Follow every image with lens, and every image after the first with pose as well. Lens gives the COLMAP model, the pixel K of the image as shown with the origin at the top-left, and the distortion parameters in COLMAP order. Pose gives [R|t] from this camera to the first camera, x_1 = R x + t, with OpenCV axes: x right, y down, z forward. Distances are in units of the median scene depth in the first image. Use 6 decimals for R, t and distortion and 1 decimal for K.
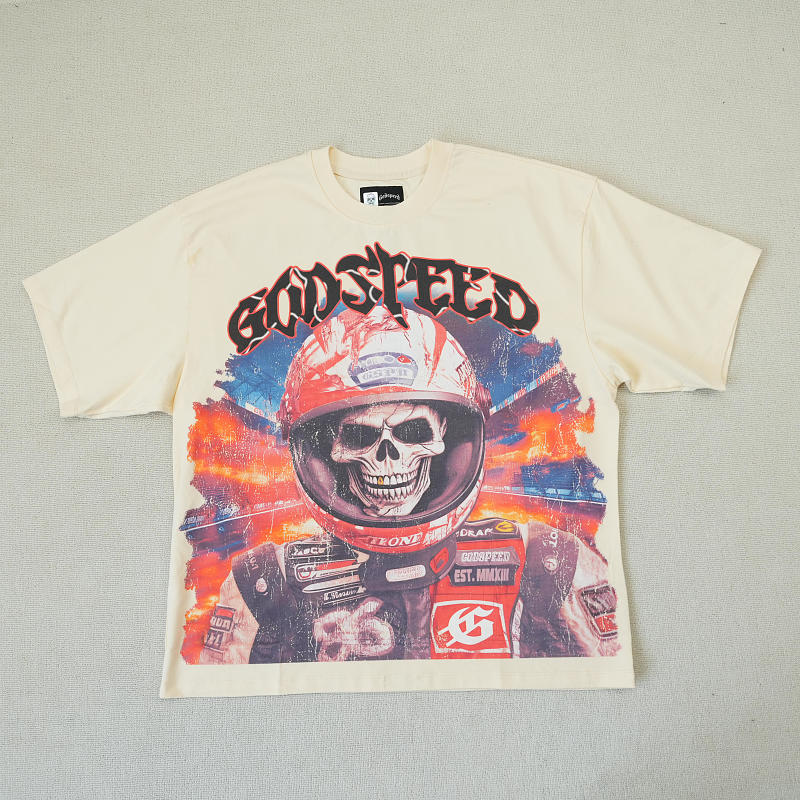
lens RADIAL K [[804.8, 0, 400.0], [0, 804.8, 400.0], [0, 0, 1]] dist [-0.012225, 0.015380]
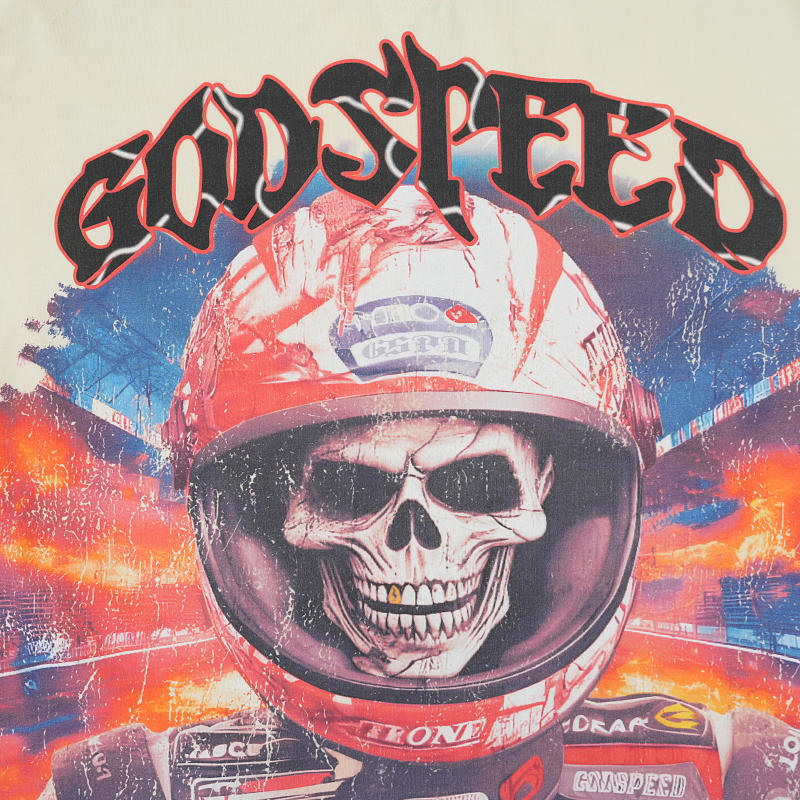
lens RADIAL K [[804.8, 0, 400.0], [0, 804.8, 400.0], [0, 0, 1]] dist [-0.012225, 0.015380]
pose [[0.999064, 0.043234, -0.001325, -0.025068], [-0.042791, 0.992373, 0.115608, -0.053965], [0.006314, -0.115443, 0.993294, 0.572598]]
